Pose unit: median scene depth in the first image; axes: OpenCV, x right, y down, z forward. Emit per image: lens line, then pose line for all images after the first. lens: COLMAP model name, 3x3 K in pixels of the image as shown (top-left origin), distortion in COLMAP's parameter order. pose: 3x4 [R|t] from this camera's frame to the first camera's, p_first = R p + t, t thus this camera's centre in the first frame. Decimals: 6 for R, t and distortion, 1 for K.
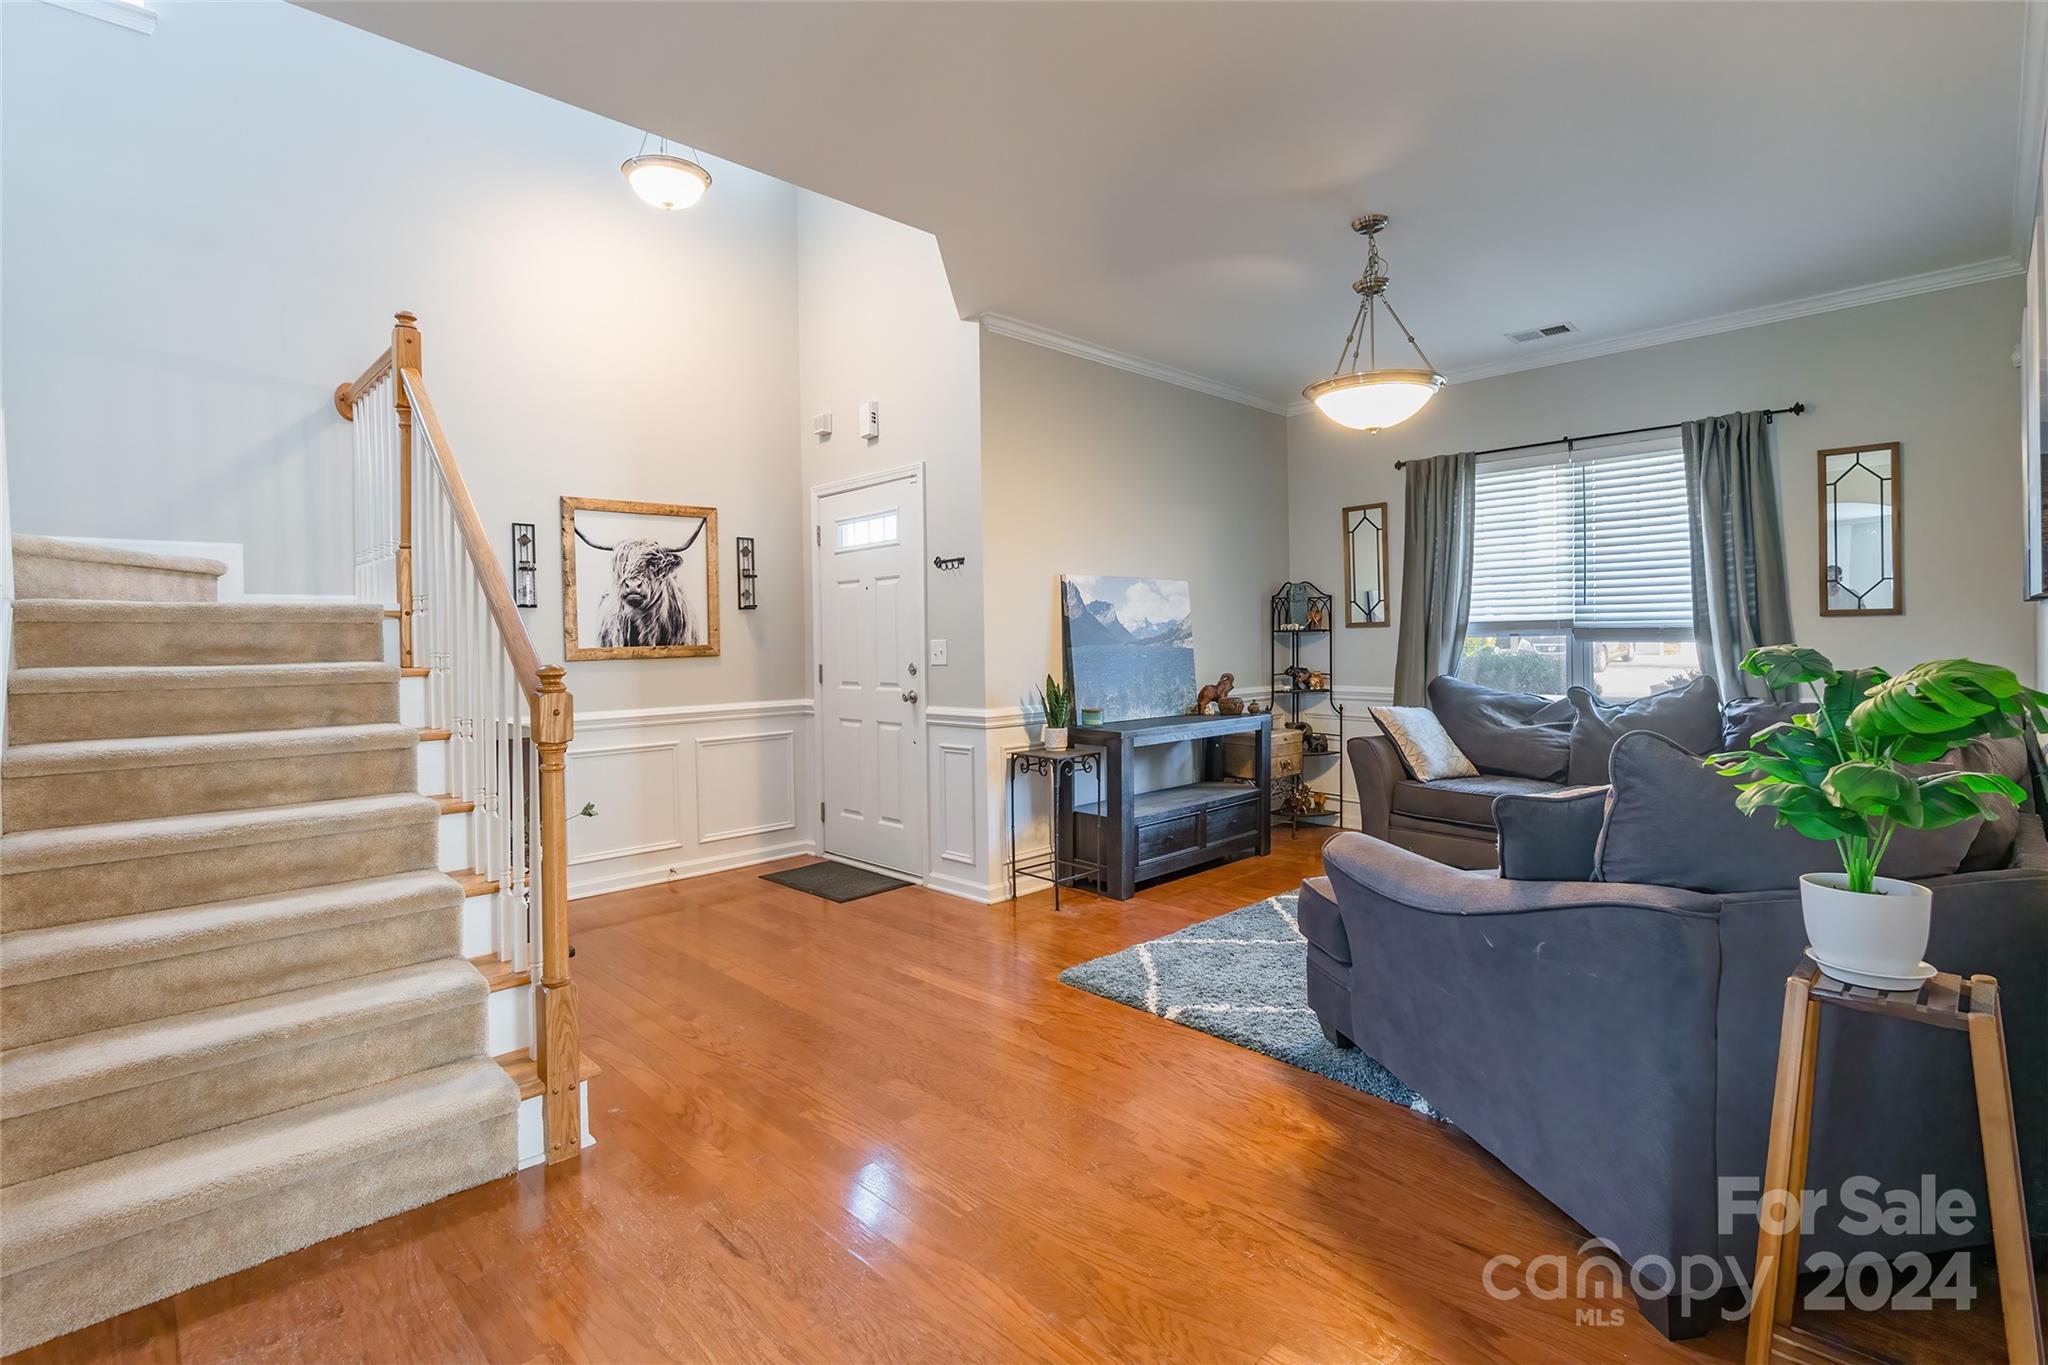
lens RADIAL K [[946.5, 0, 1039.4], [0, 946.5, 642.6], [0, 0, 1]] dist [-0.009208, 0.001535]
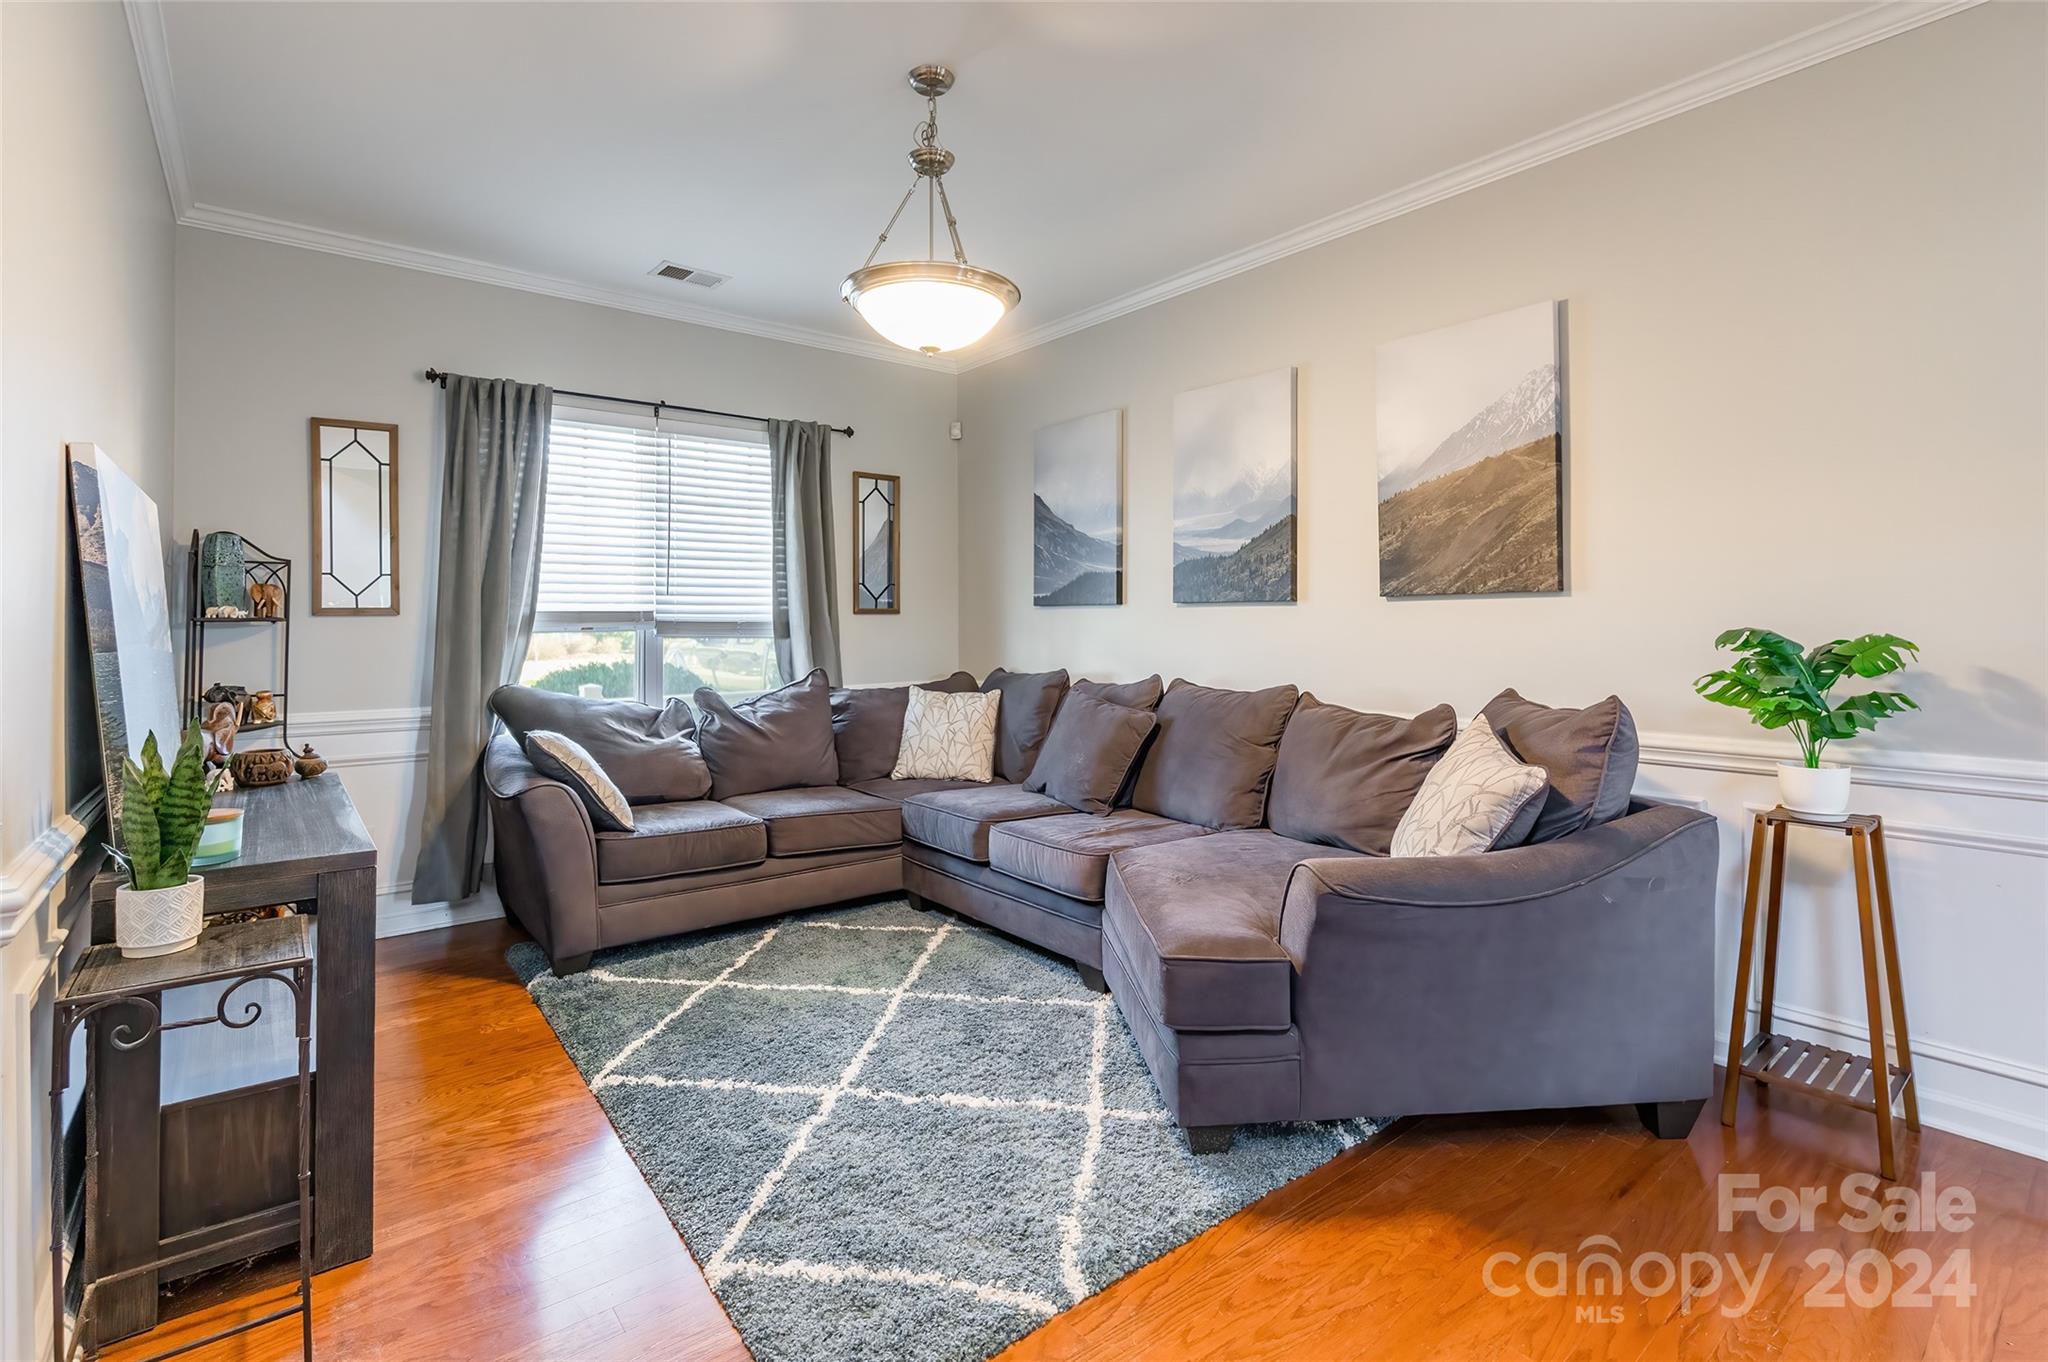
lens RADIAL K [[946.5, 0, 992.0], [0, 946.5, 613.8], [0, 0, 1]] dist [-0.009208, 0.001535]
pose [[0.114127, 0.020452, 0.993256, -0.277476], [0.006166, 0.999754, -0.021294, -0.001871], [-0.993447, 0.008555, 0.113973, 0.619453]]
